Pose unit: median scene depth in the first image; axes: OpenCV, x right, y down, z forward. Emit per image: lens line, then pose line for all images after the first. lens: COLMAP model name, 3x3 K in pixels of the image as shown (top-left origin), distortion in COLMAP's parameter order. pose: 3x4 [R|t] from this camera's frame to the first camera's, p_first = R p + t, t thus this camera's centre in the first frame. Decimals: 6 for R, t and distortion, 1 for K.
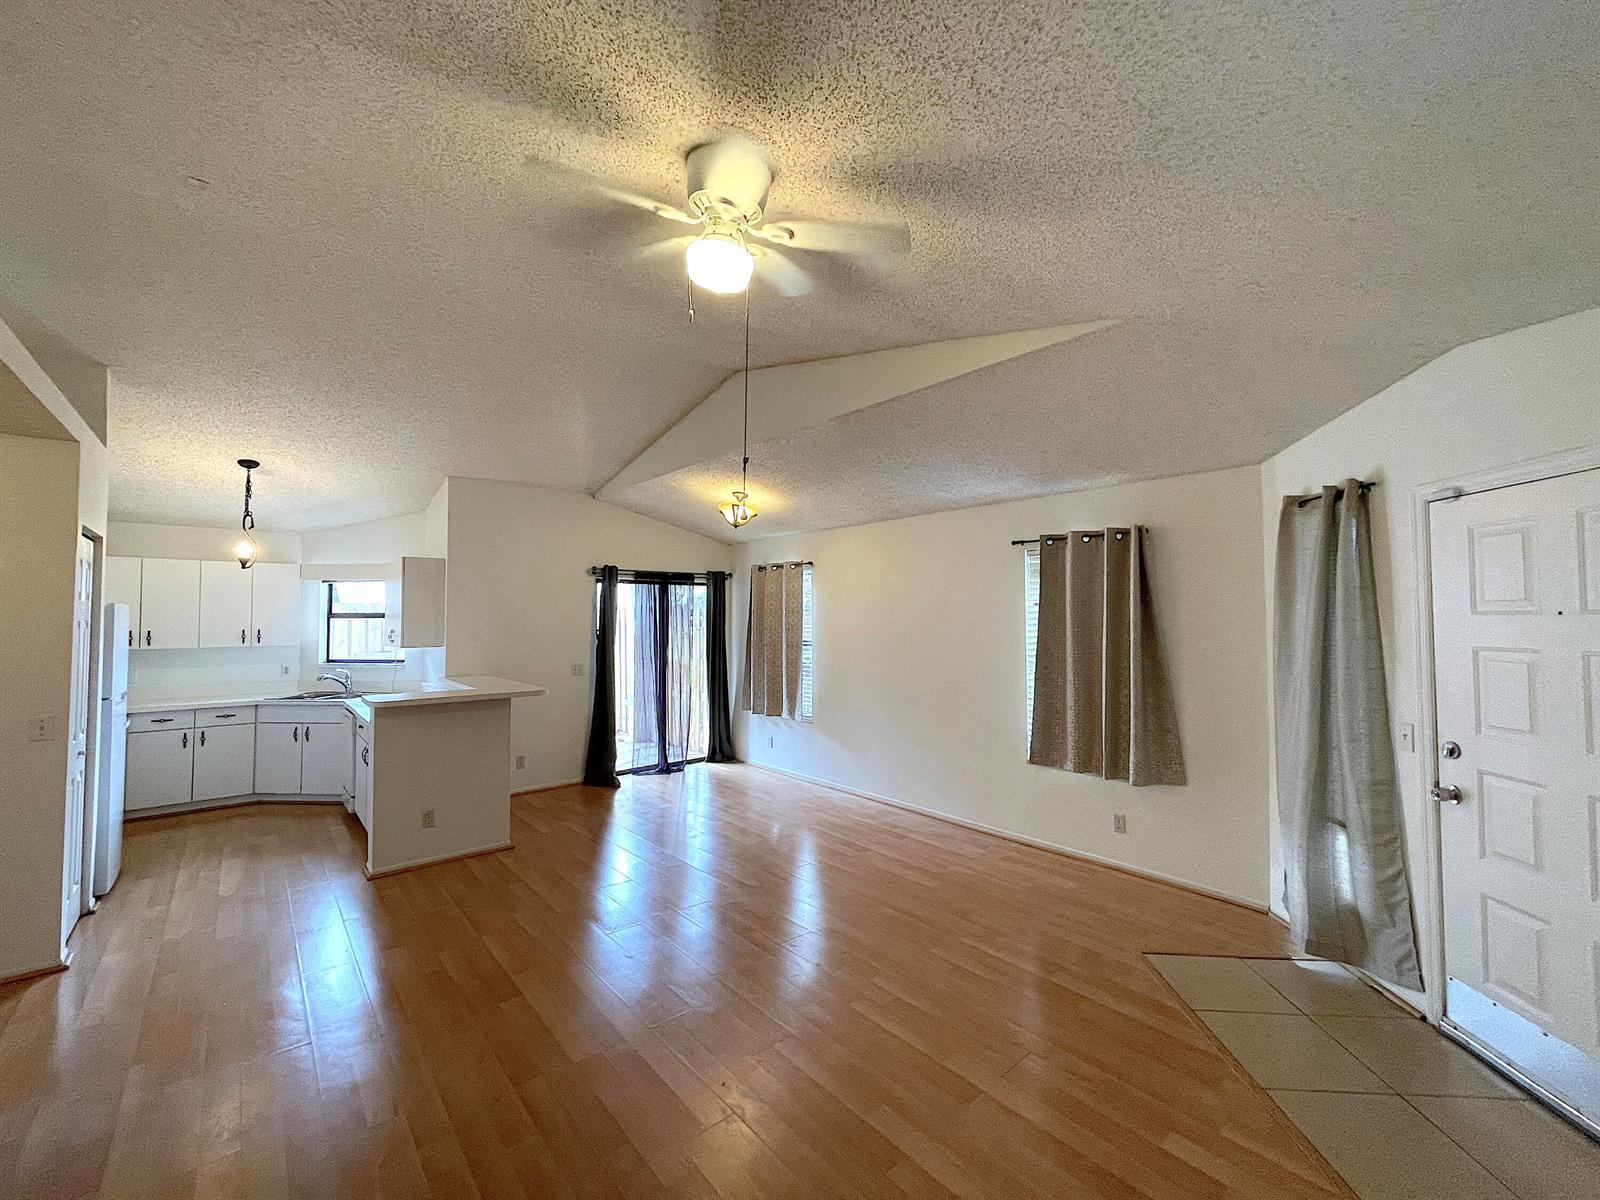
lens RADIAL K [[645.3, 0, 794.6], [0, 645.3, 598.8], [0, 0, 1]] dist [0.001530, 0.000032]
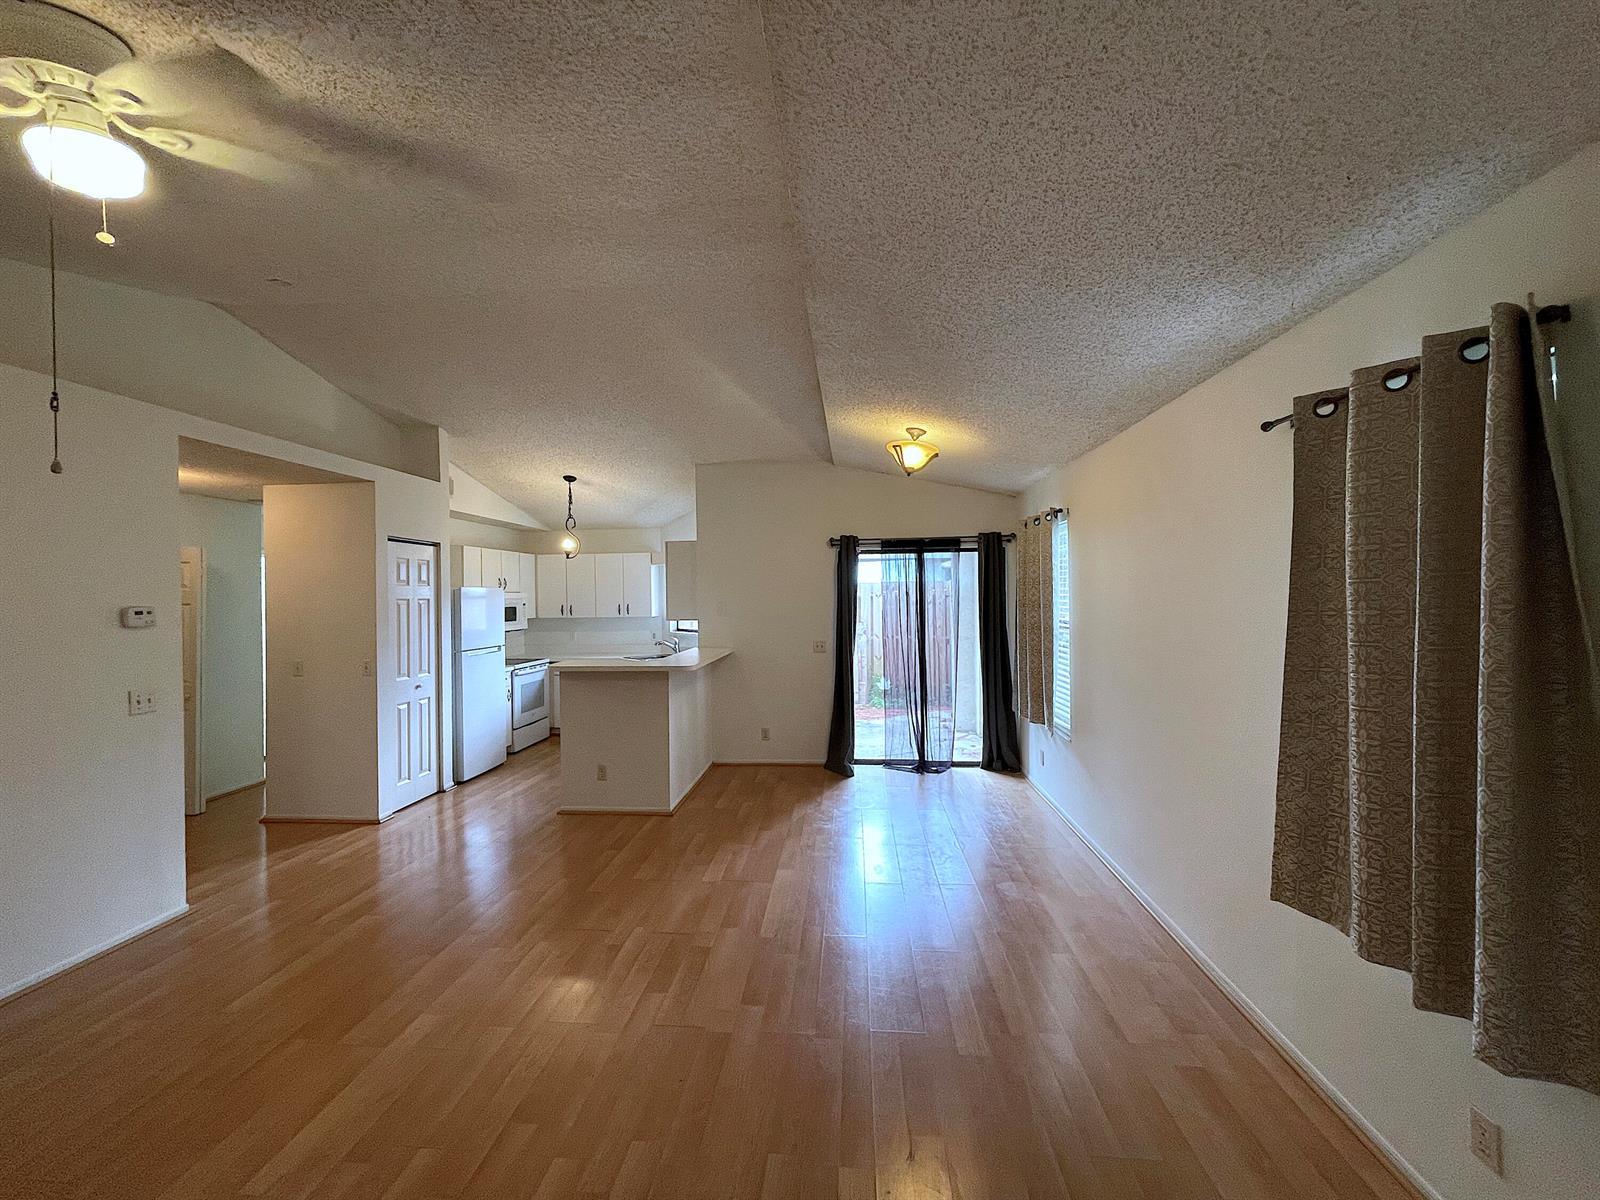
lens RADIAL K [[645.3, 0, 794.1], [0, 645.3, 600.8], [0, 0, 1]] dist [0.001530, 0.000032]
pose [[0.698397, 0.000122, -0.715711, 0.317925], [0.032148, 0.998985, 0.031541, 0.009685], [0.714988, -0.045037, 0.697684, 0.306150]]
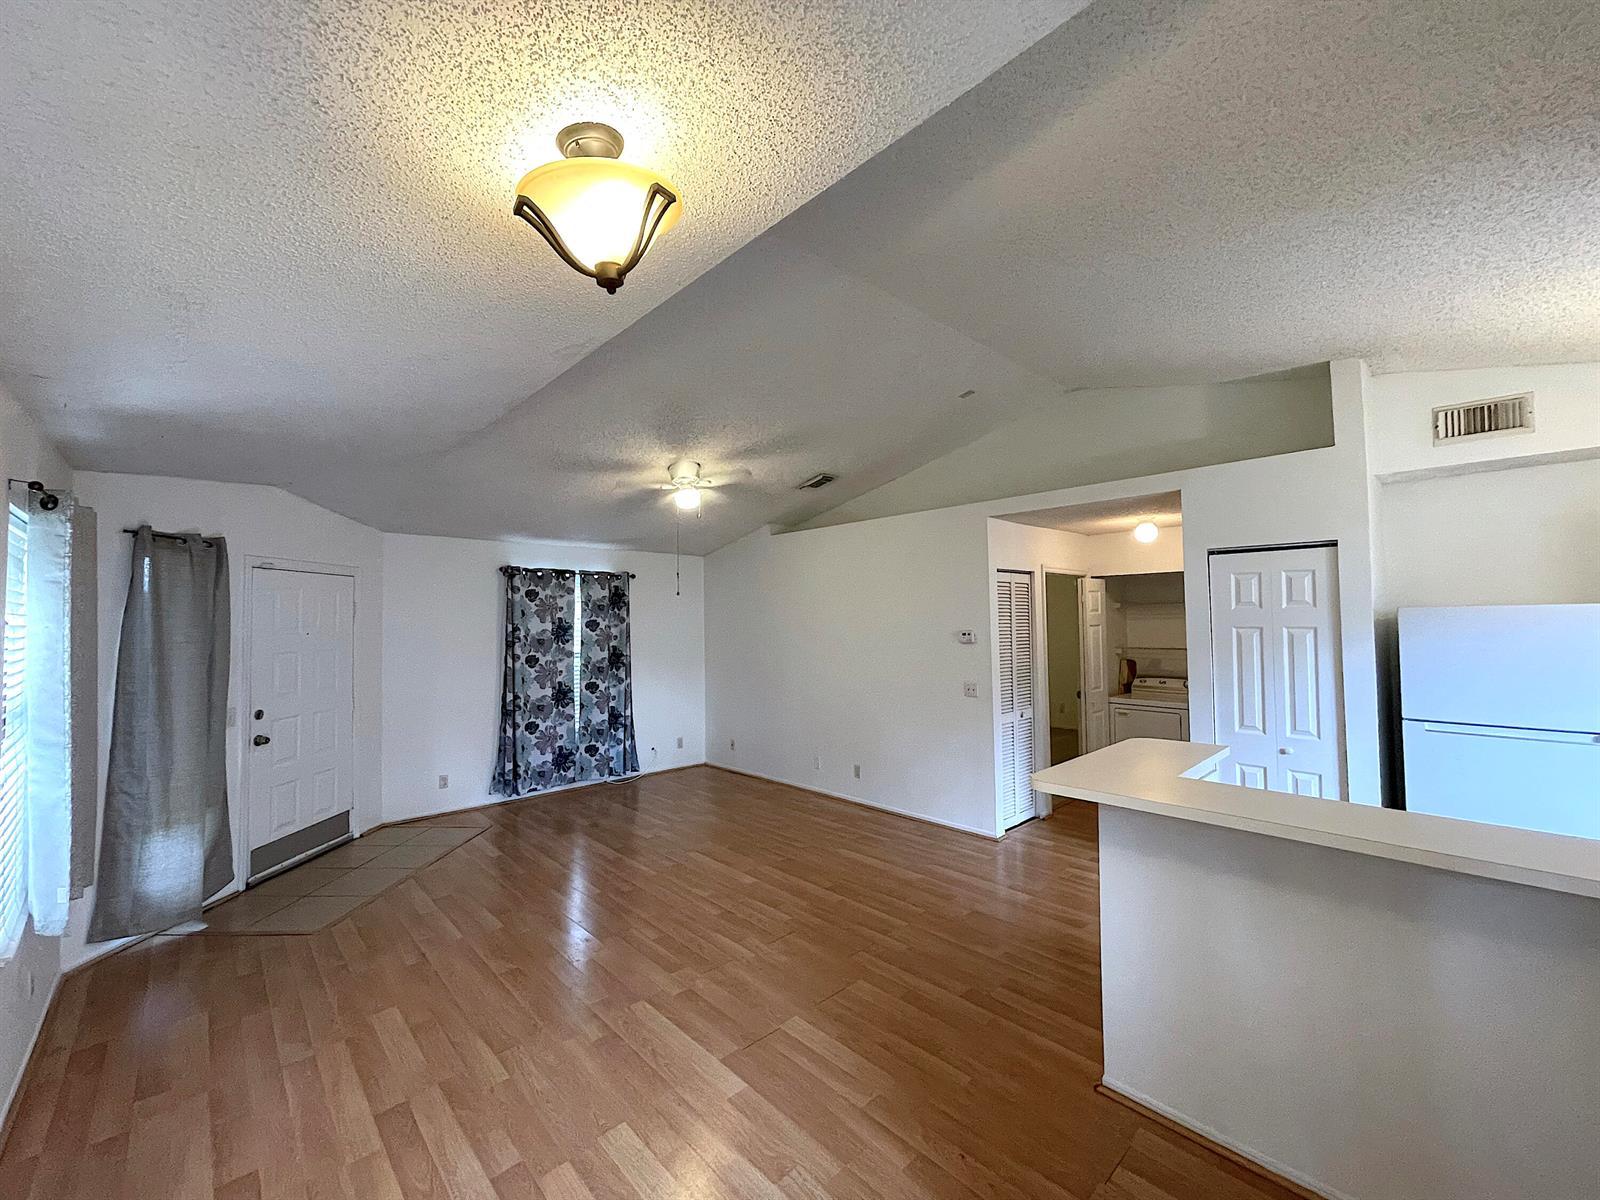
lens RADIAL K [[645.3, 0, 793.9], [0, 645.3, 604.4], [0, 0, 1]] dist [0.001530, 0.000032]
pose [[-0.998807, 0.015307, -0.046371, -0.112535], [0.017788, 0.998405, -0.053575, 0.020013], [0.045477, -0.054336, -0.997487, 1.051183]]
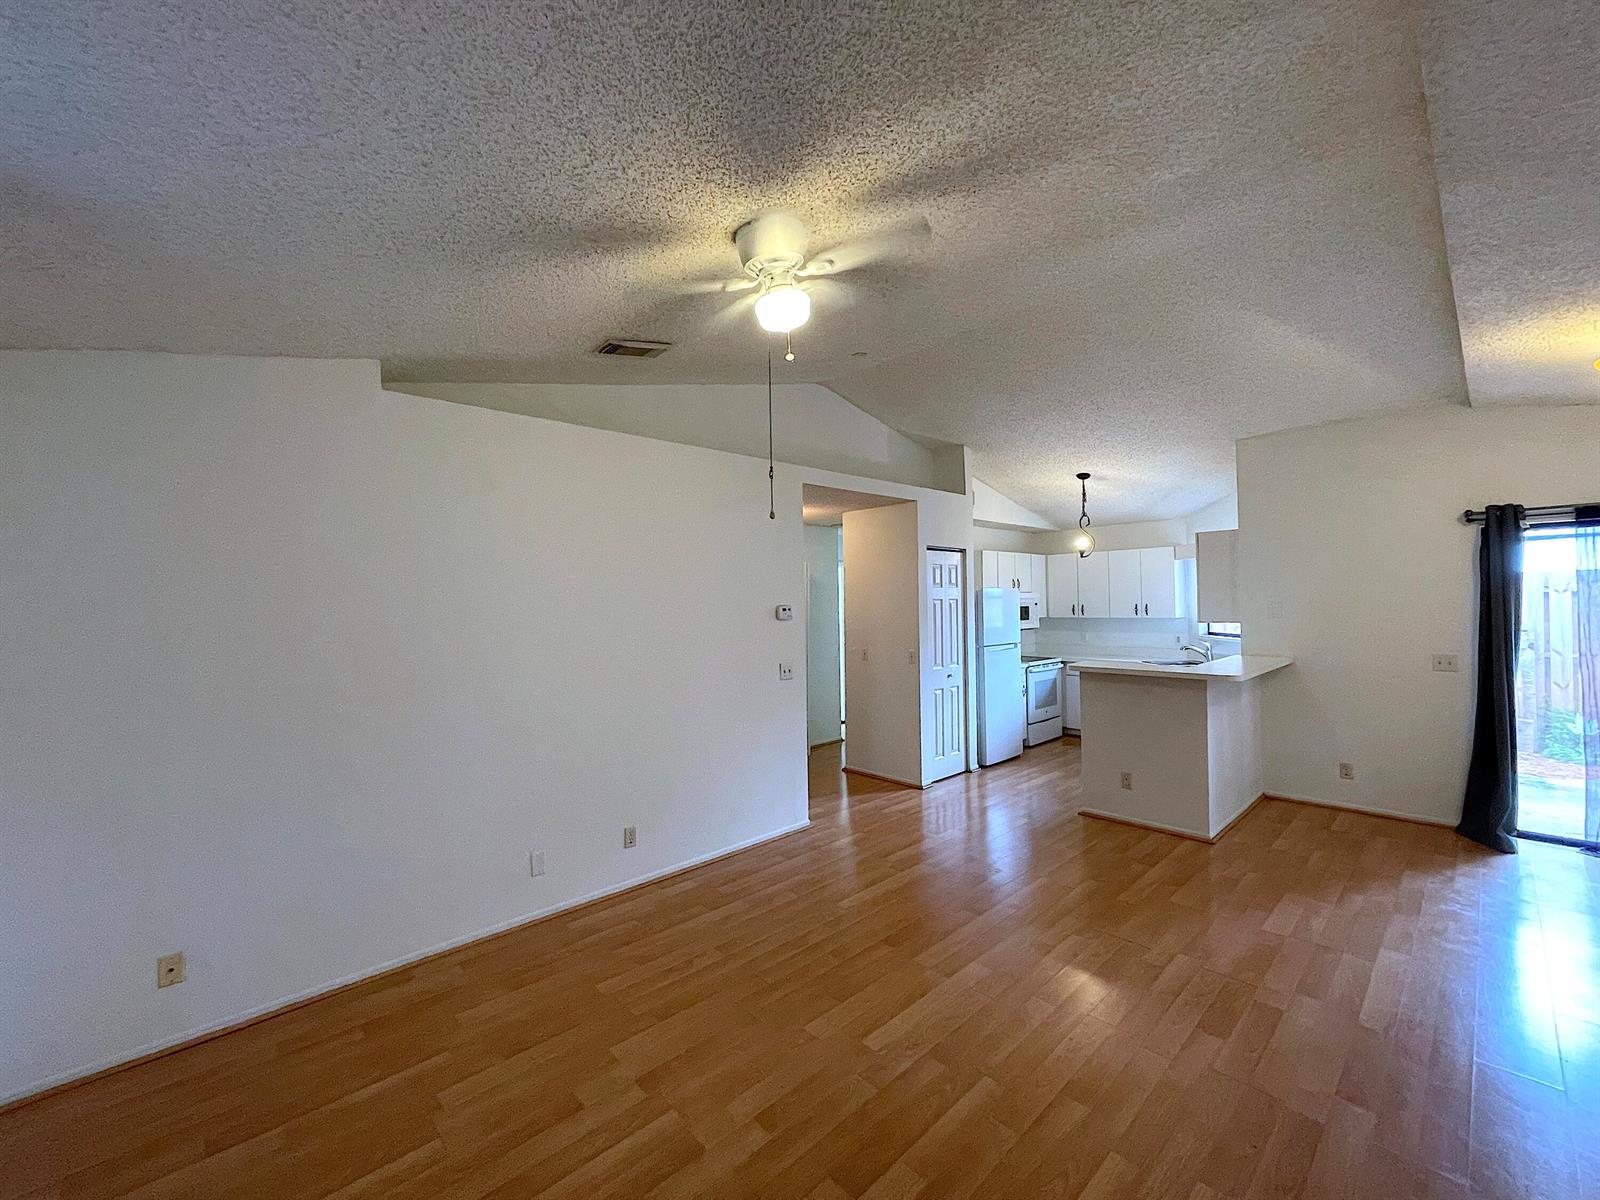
lens RADIAL K [[645.3, 0, 798.5], [0, 645.3, 599.8], [0, 0, 1]] dist [0.001530, 0.000032]
pose [[0.042748, -0.002365, -0.999083, 0.323164], [0.048636, 0.998817, -0.000283, 0.008386], [0.997901, -0.048579, 0.042812, 0.279585]]
